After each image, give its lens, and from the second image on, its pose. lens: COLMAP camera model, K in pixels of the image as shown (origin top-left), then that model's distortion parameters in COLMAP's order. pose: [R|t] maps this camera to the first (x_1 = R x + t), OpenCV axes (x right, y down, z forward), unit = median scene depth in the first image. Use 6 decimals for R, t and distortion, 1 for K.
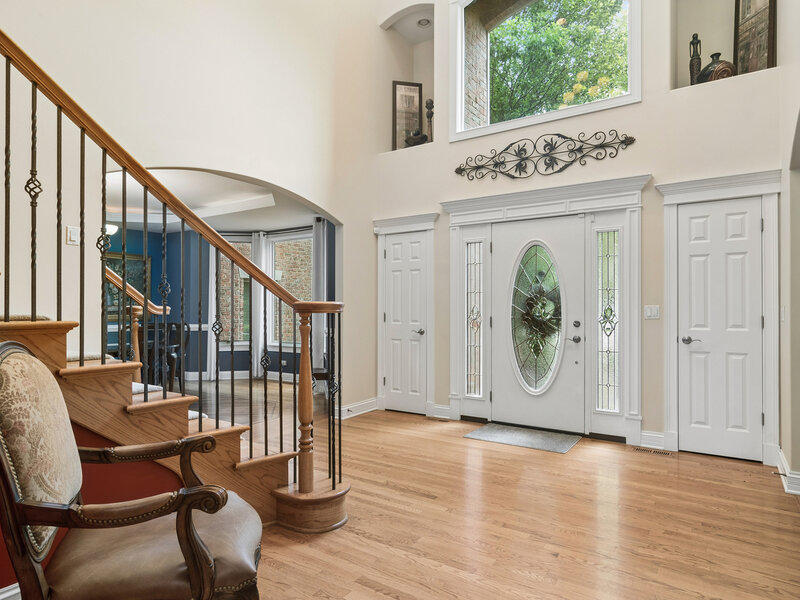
lens RADIAL K [[485.3, 0, 401.5], [0, 485.3, 303.9], [0, 0, 1]] dist [-0.006114, 0.005600]
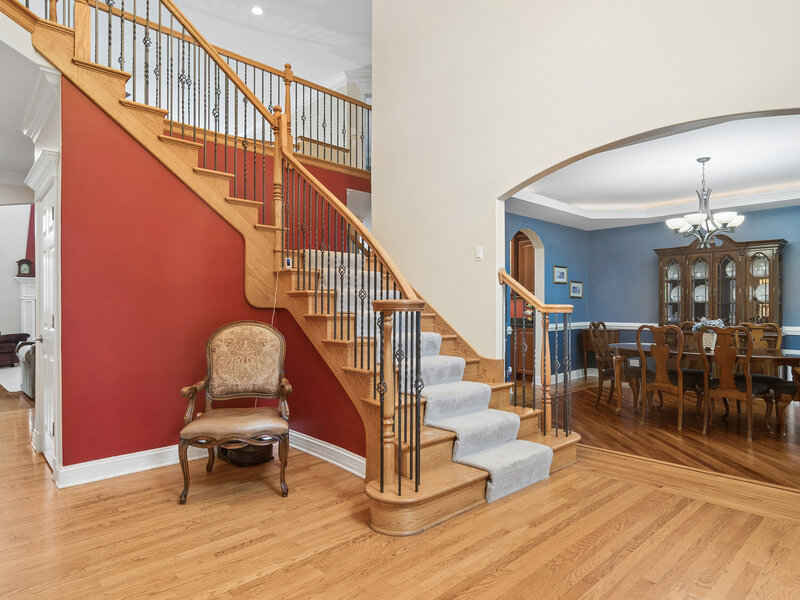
lens RADIAL K [[485.3, 0, 401.0], [0, 485.3, 303.1], [0, 0, 1]] dist [-0.006114, 0.005600]
pose [[-0.215642, 0.004330, -0.976463, 0.808077], [0.011152, 0.999936, 0.001971, -0.001900], [0.976409, -0.010465, -0.215676, 1.253872]]
